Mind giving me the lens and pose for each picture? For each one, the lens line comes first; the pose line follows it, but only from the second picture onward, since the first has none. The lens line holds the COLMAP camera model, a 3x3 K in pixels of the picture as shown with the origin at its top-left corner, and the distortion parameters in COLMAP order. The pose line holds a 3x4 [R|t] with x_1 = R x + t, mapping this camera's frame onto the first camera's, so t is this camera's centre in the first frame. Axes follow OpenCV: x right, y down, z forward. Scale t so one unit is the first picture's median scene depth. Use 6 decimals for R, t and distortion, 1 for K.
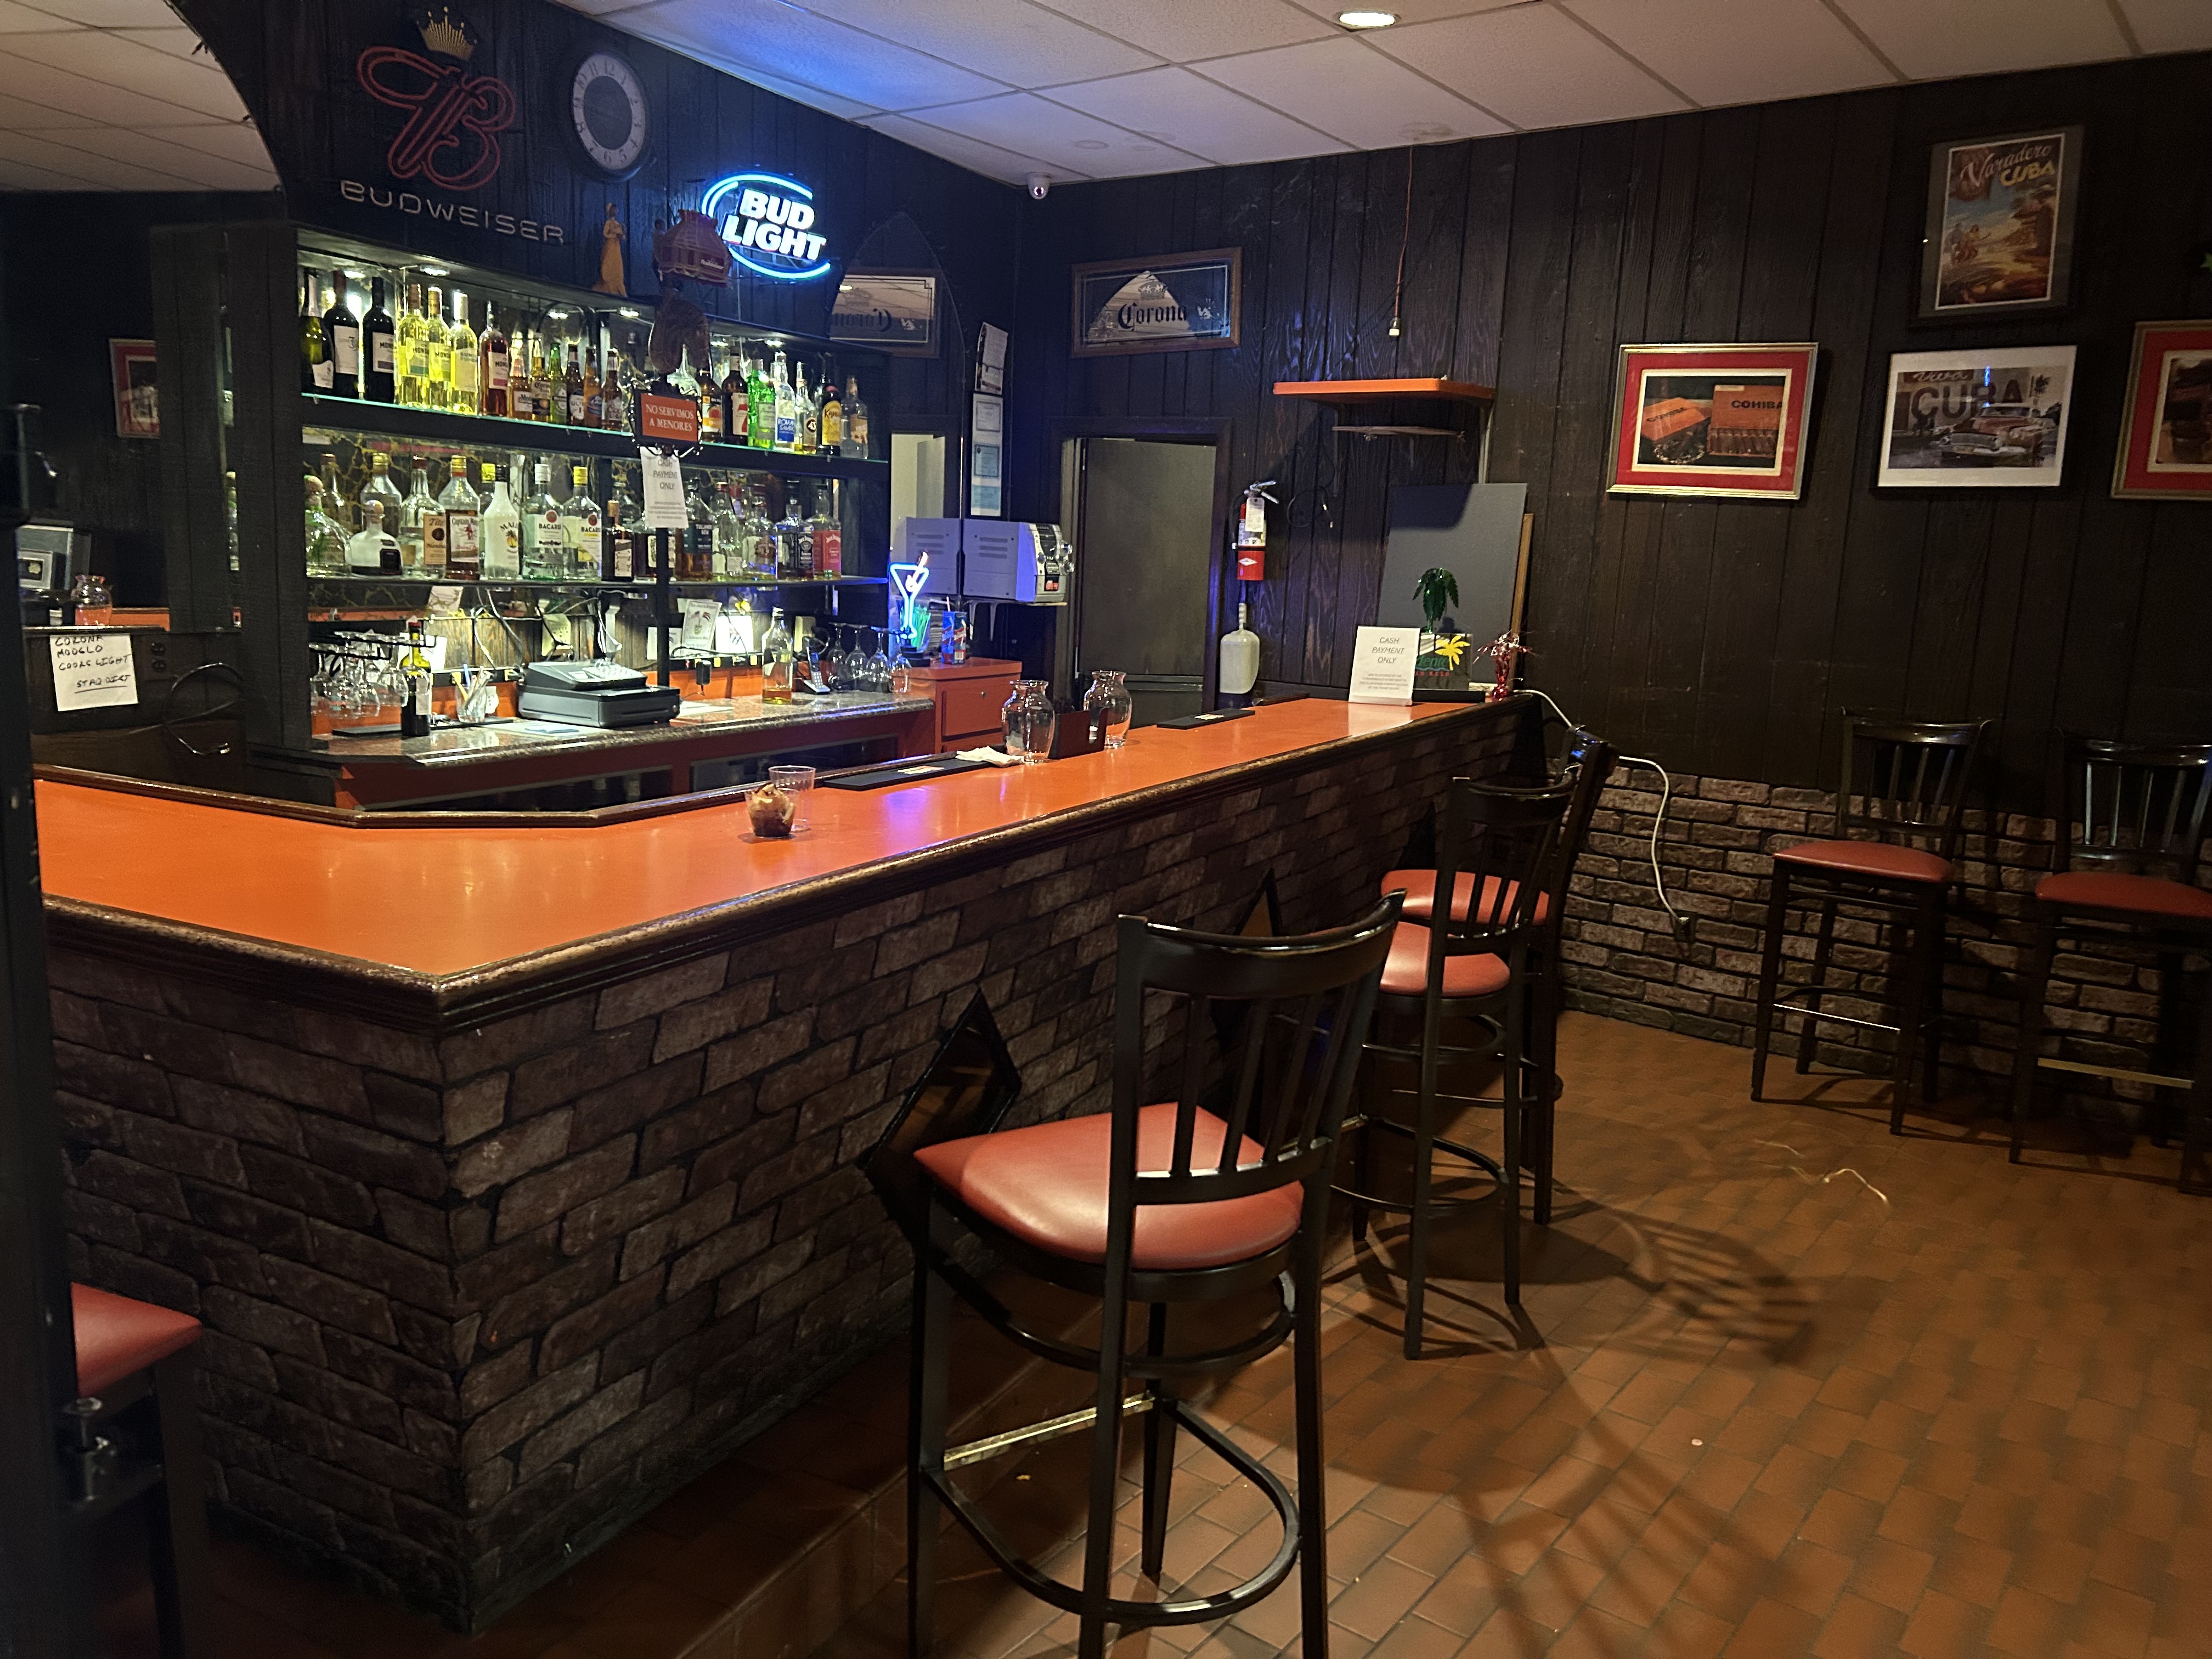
lens RADIAL K [[1638.5, 0, 1122.4], [0, 1638.5, 812.5], [0, 0, 1]] dist [0.069596, -0.082179]
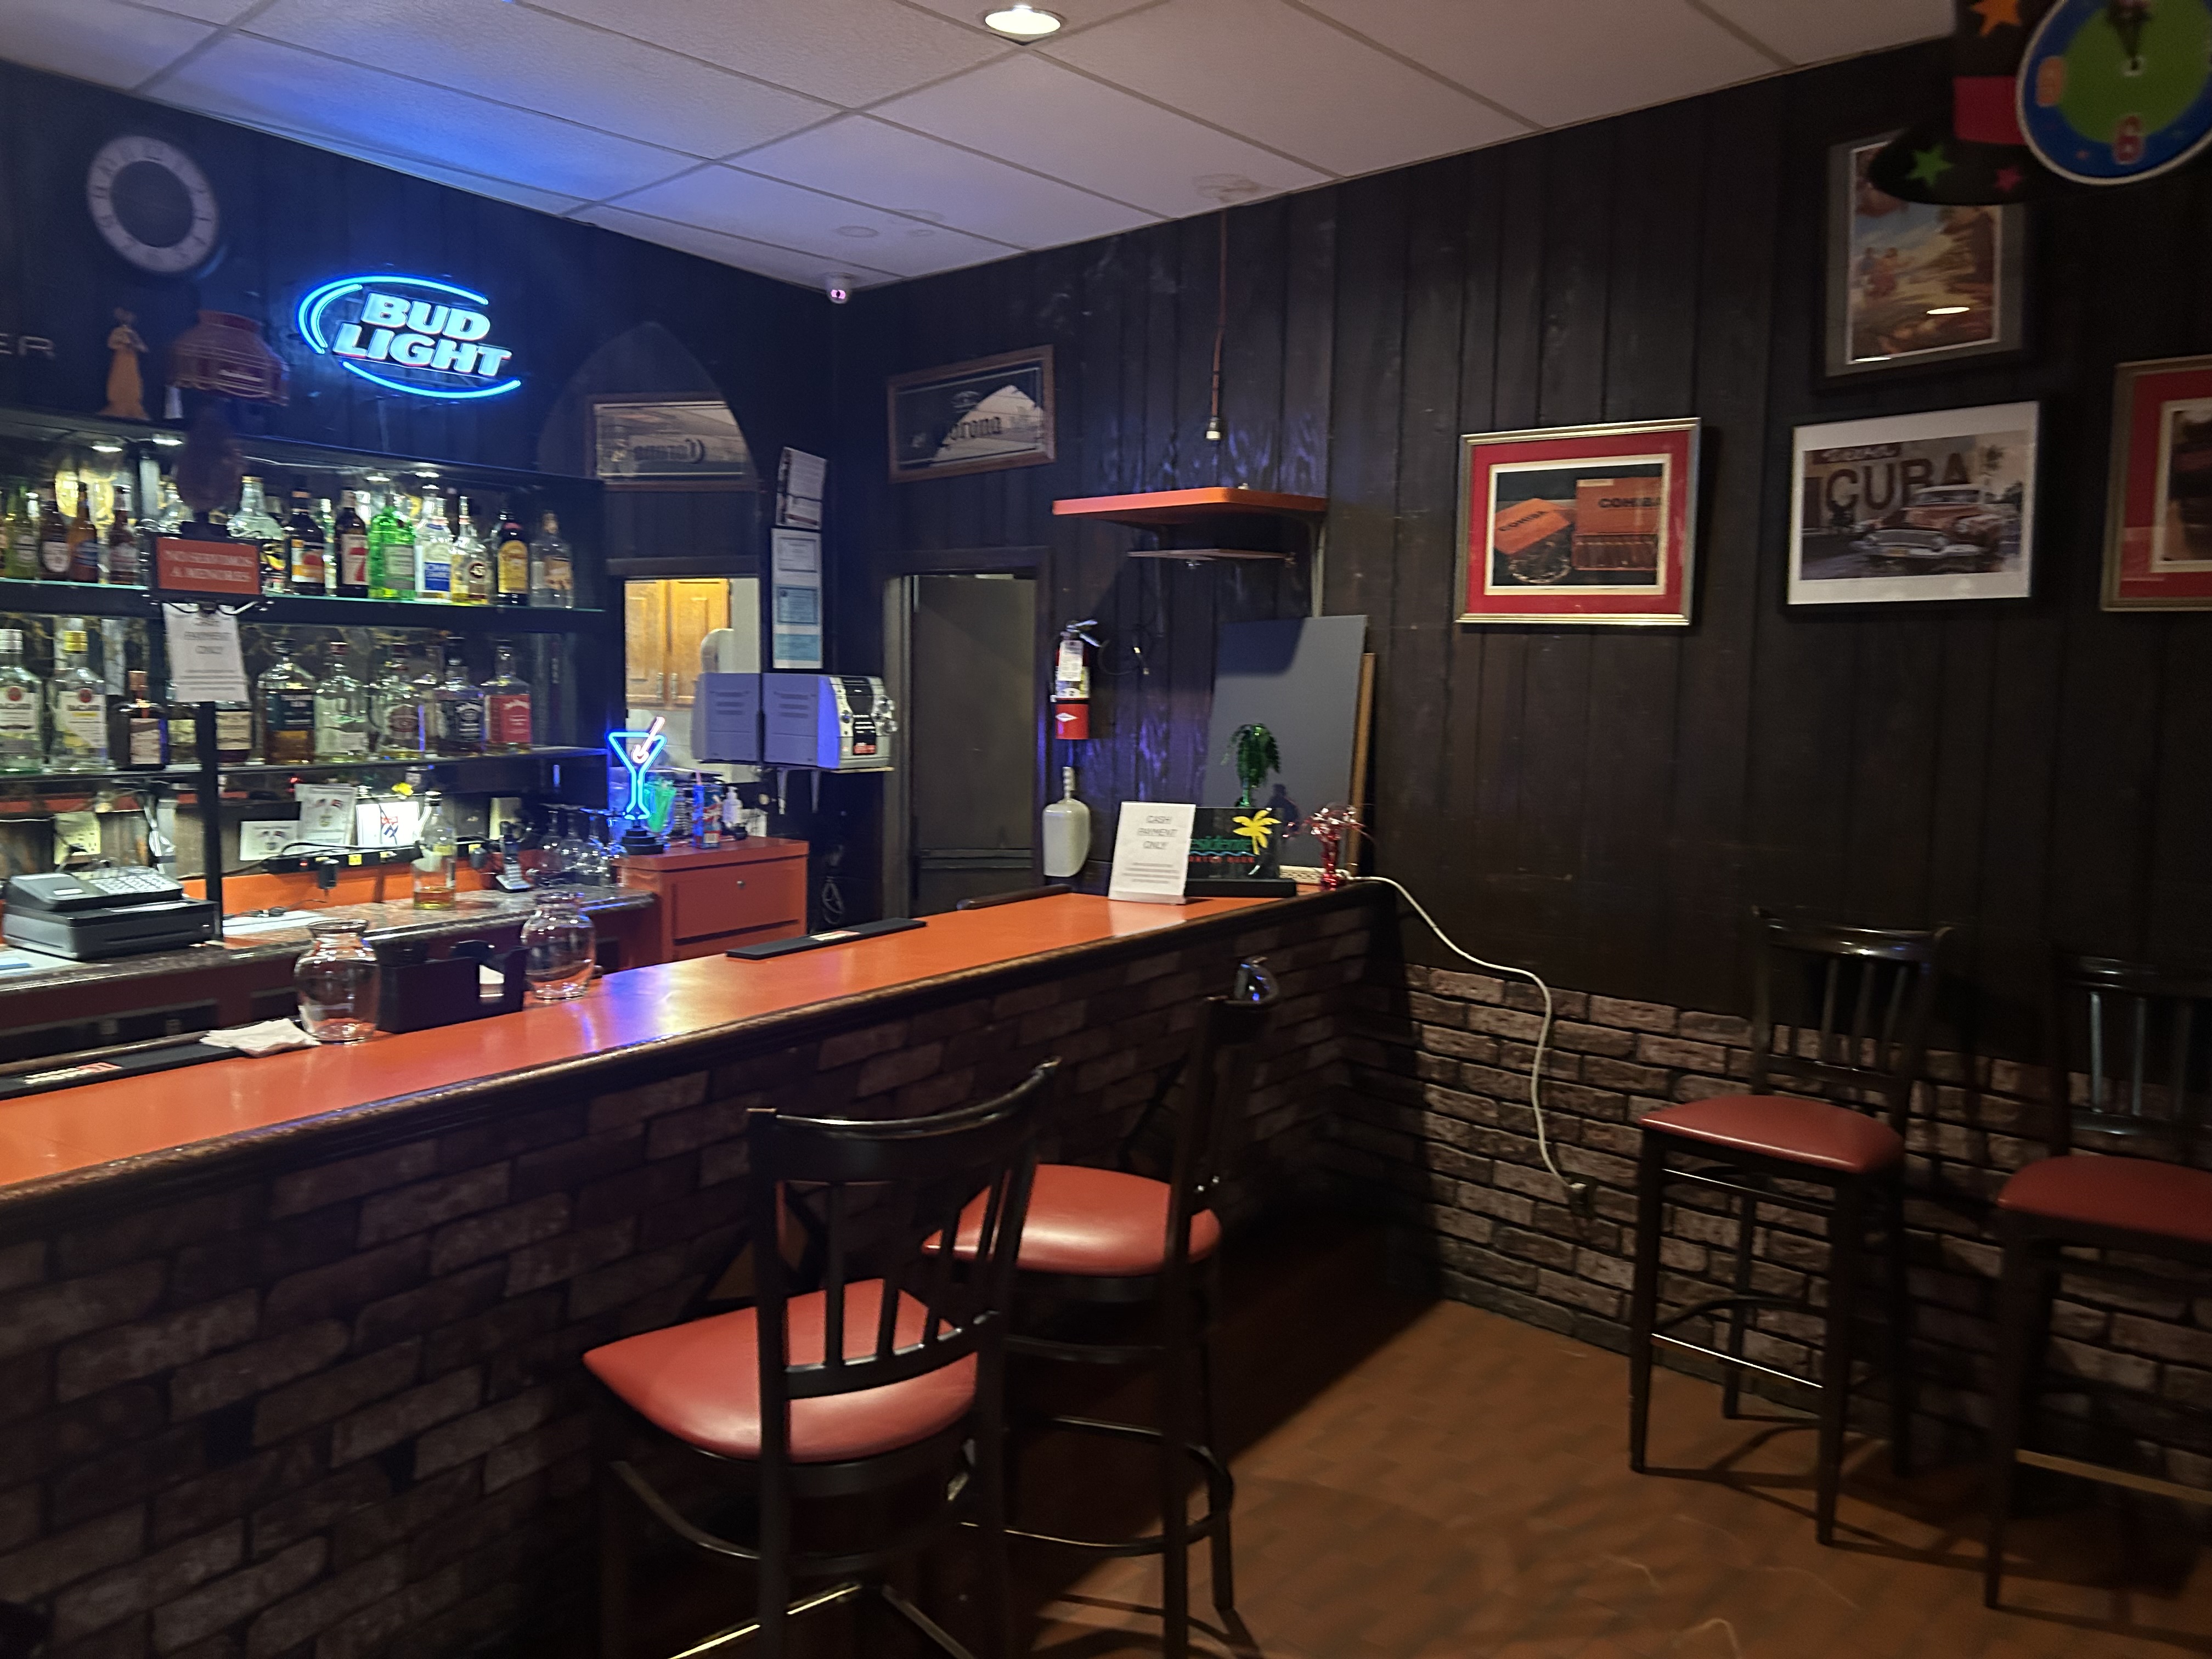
lens RADIAL K [[1638.5, 0, 1122.4], [0, 1638.5, 812.5], [0, 0, 1]] dist [0.069596, -0.082179]
pose [[0.993488, -0.017815, -0.112537, 0.225993], [0.008428, 0.996485, -0.083346, -0.043225], [0.113627, 0.081854, 0.990146, 0.230990]]
